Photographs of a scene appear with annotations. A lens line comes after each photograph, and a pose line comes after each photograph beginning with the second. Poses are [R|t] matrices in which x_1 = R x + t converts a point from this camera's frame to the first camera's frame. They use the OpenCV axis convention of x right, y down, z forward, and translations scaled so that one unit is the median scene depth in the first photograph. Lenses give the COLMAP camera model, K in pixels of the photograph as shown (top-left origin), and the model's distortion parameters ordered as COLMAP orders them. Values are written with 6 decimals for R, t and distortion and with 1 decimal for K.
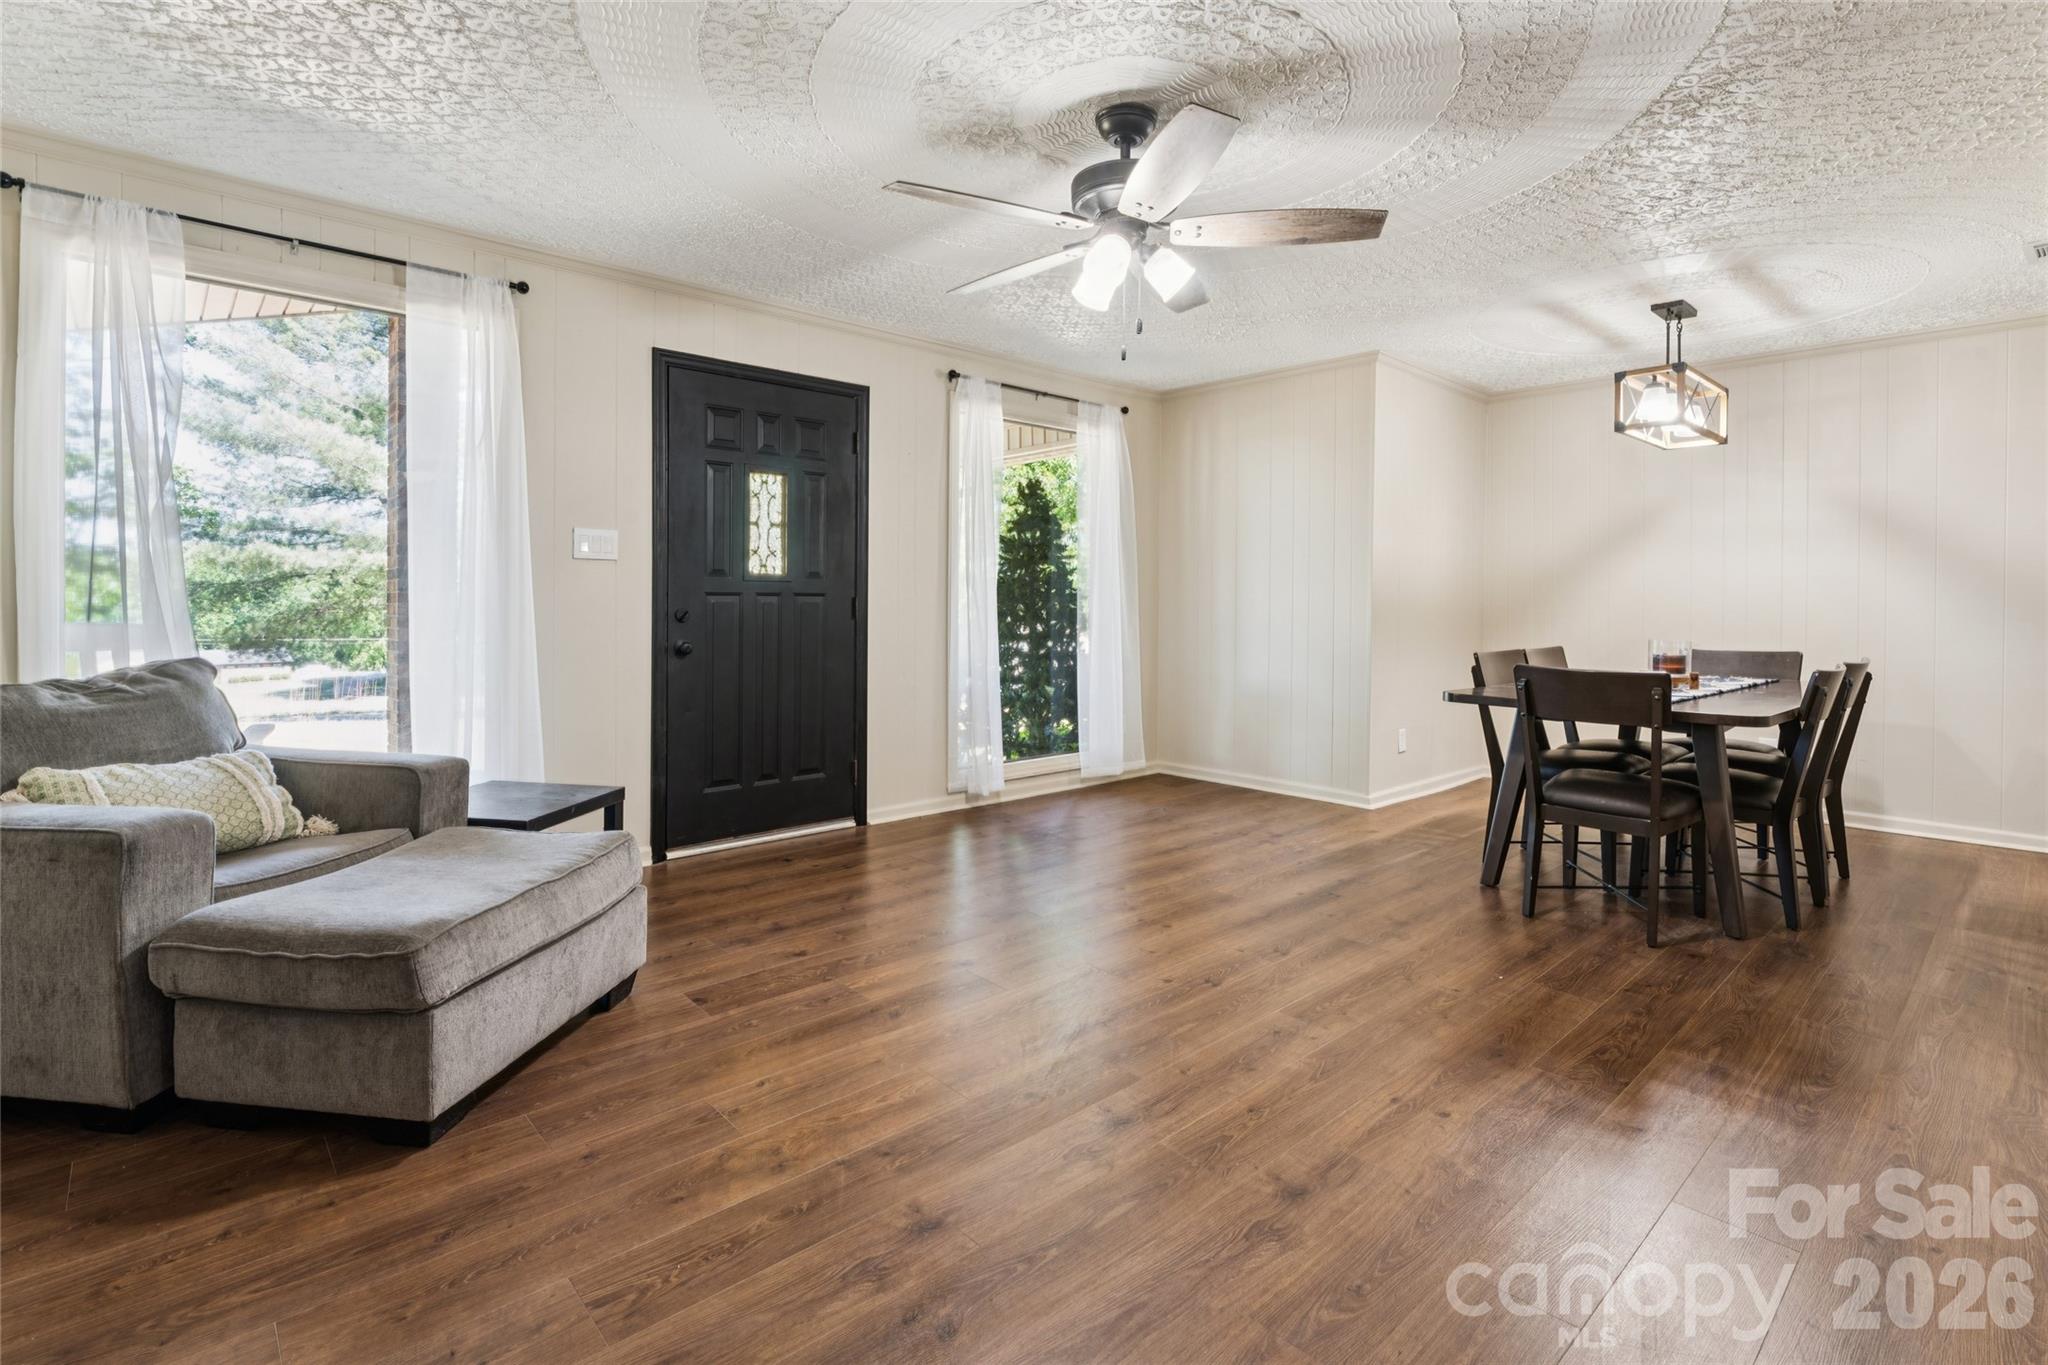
lens RADIAL K [[942.2, 0, 1049.8], [0, 942.2, 604.3], [0, 0, 1]] dist [-0.001643, -0.000235]
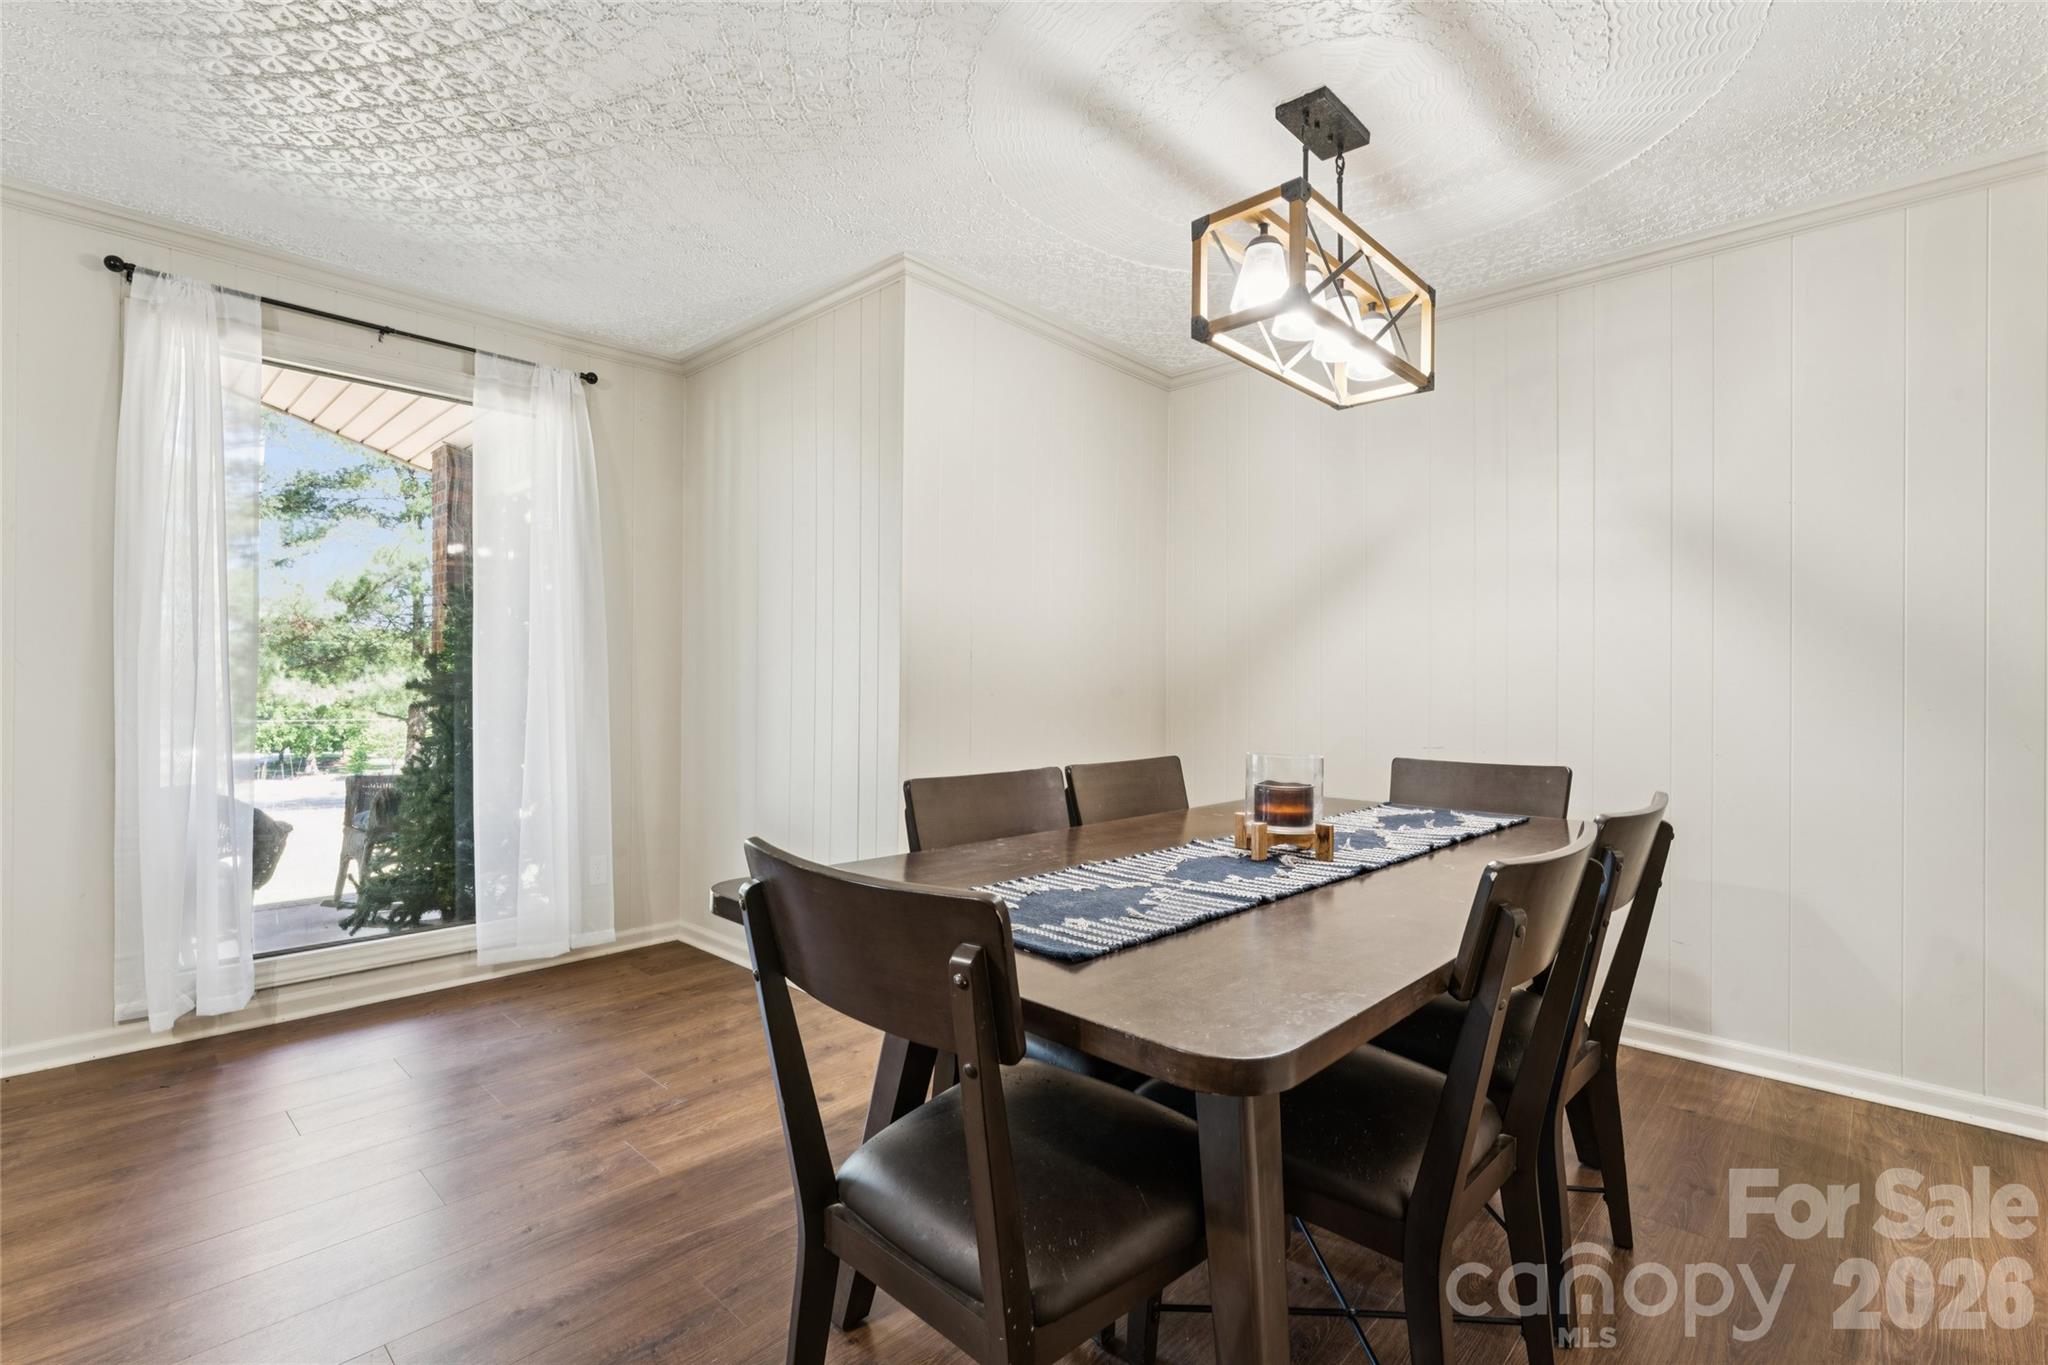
lens RADIAL K [[942.2, 0, 1024.6], [0, 942.2, 690.1], [0, 0, 1]] dist [-0.001643, -0.000235]
pose [[0.997757, 0.003209, 0.066859, 0.449488], [-0.002912, 0.999985, -0.004546, 0.008565], [-0.066873, 0.004341, 0.997752, 0.472440]]
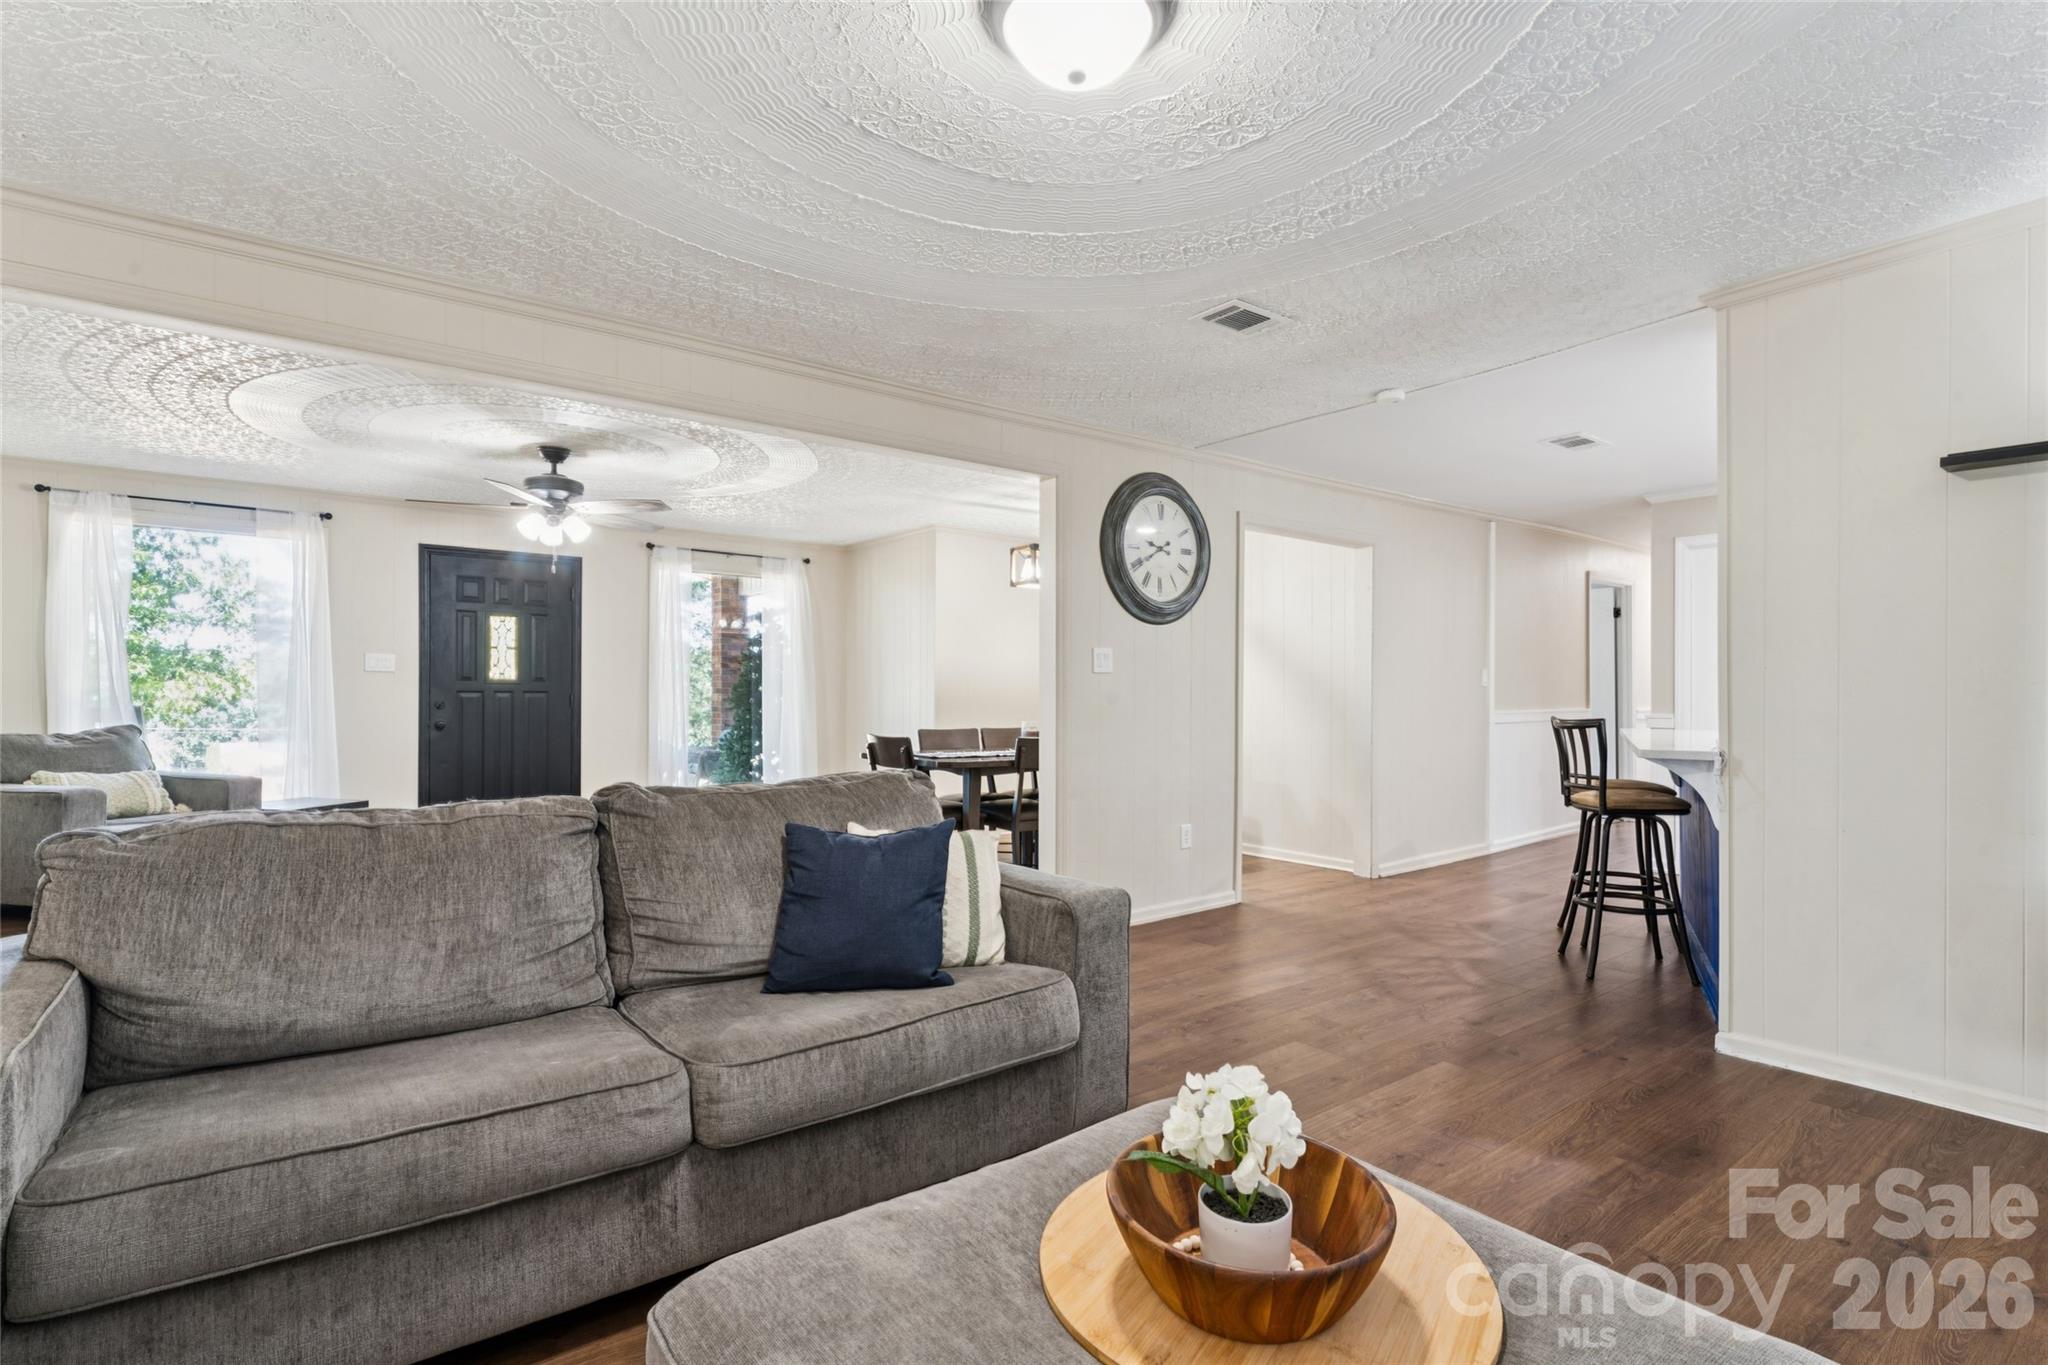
lens RADIAL K [[942.2, 0, 1030.4], [0, 942.2, 685.2], [0, 0, 1]] dist [-0.001643, -0.000235]
pose [[0.996777, -0.000354, -0.080223, 0.715510], [-0.000852, 0.999887, -0.014990, 0.001801], [0.080219, 0.015010, 0.996664, -0.512825]]
